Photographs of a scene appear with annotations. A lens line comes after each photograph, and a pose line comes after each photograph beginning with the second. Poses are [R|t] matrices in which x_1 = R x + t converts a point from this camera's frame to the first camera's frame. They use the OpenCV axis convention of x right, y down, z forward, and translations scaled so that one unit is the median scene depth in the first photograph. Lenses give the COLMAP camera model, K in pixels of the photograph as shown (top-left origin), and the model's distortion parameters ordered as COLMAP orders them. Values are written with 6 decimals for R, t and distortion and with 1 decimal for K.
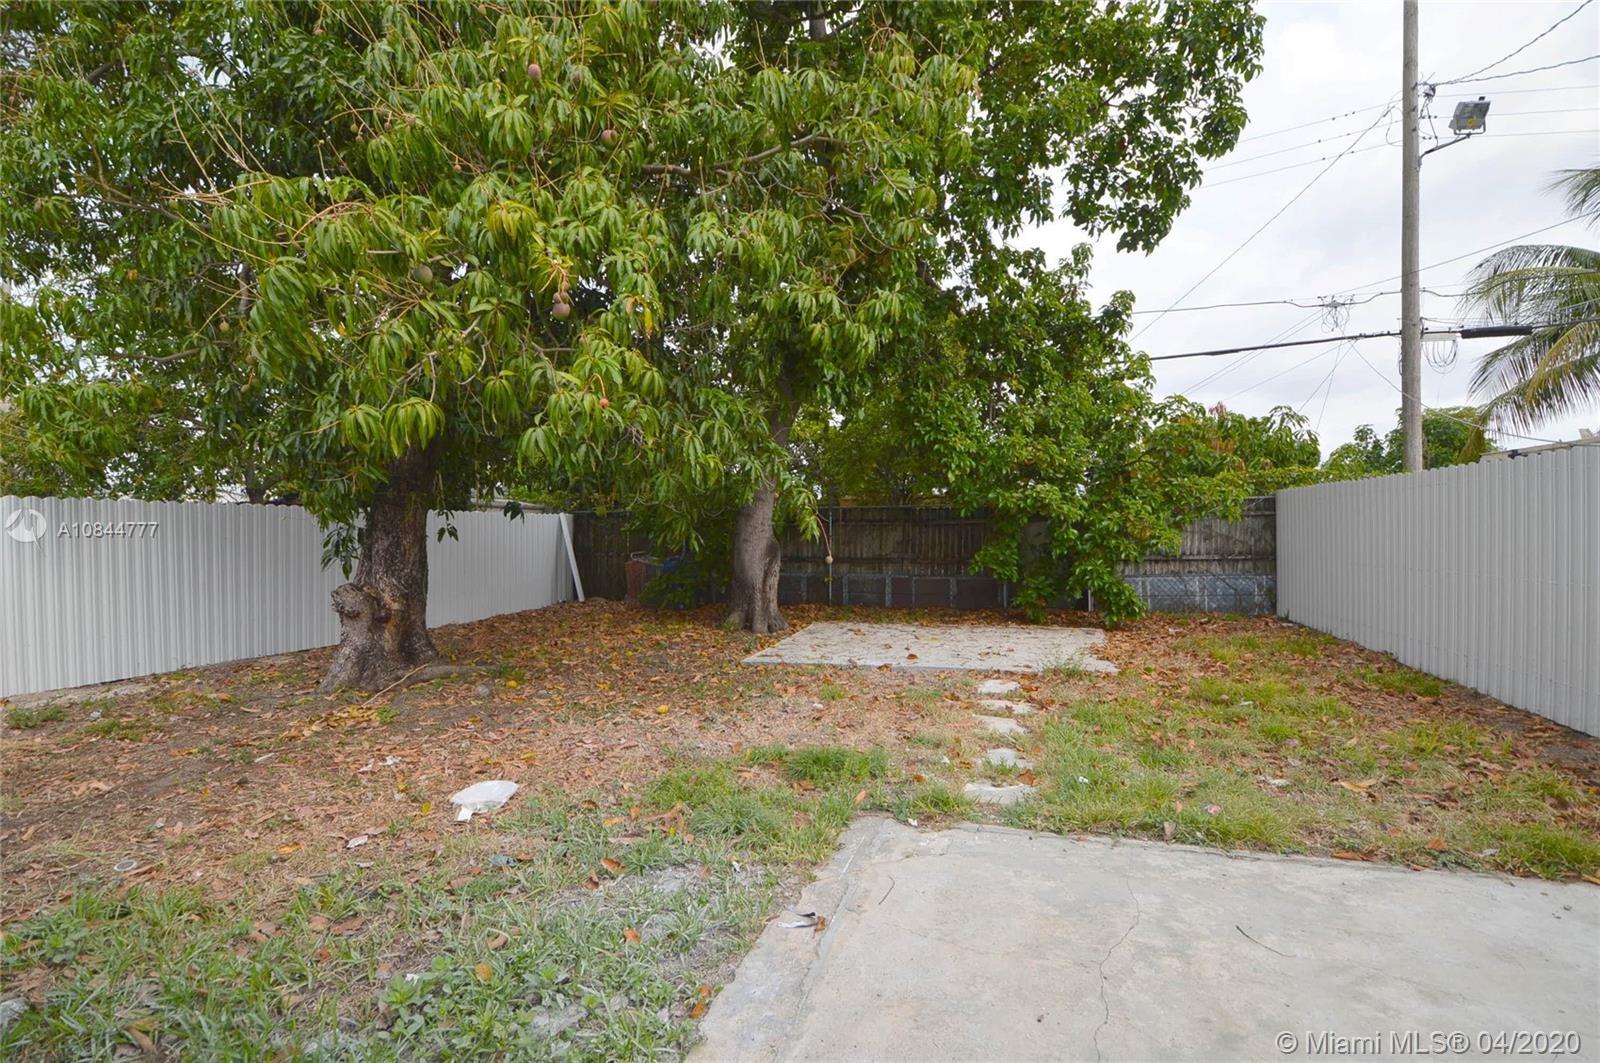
lens RADIAL K [[710.8, 0, 797.3], [0, 710.8, 535.5], [0, 0, 1]] dist [0.014305, -0.020688]
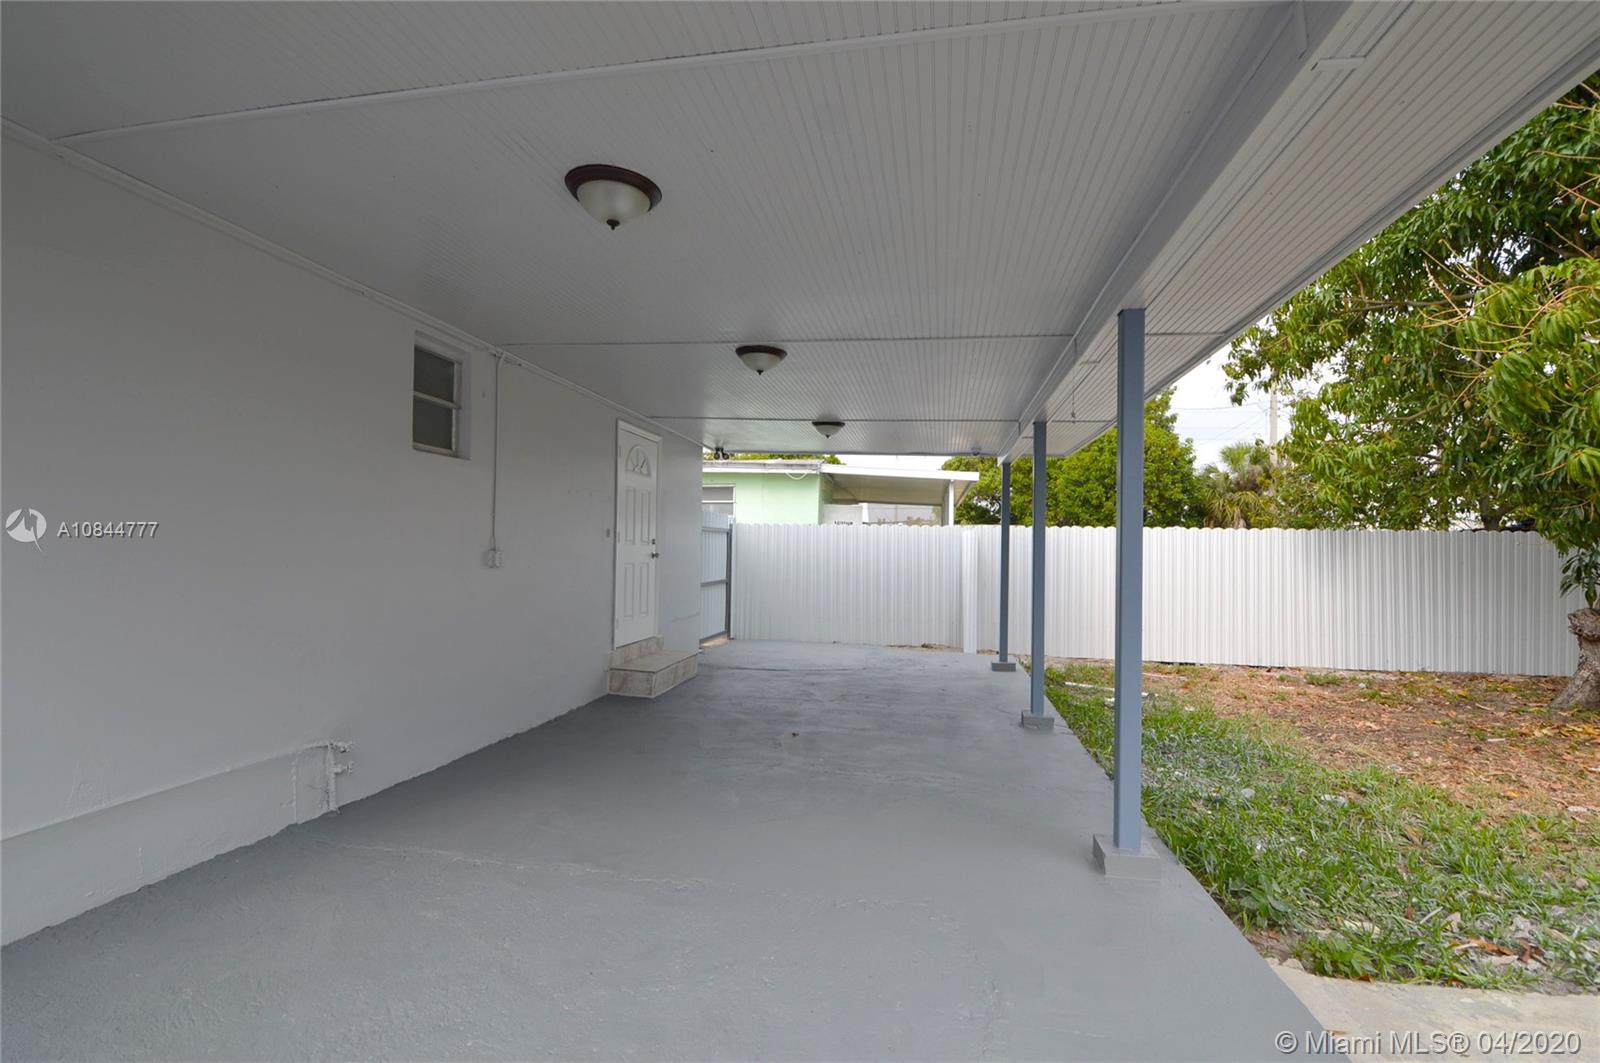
lens RADIAL K [[701.0, 0, 800.4], [0, 701.0, 536.9], [0, 0, 1]] dist [-0.018155, -0.004858]
pose [[0.131246, -0.014632, -0.991242, 0.186722], [-0.021696, 0.999609, -0.017628, 0.008082], [0.991112, 0.023820, 0.130877, -0.248590]]
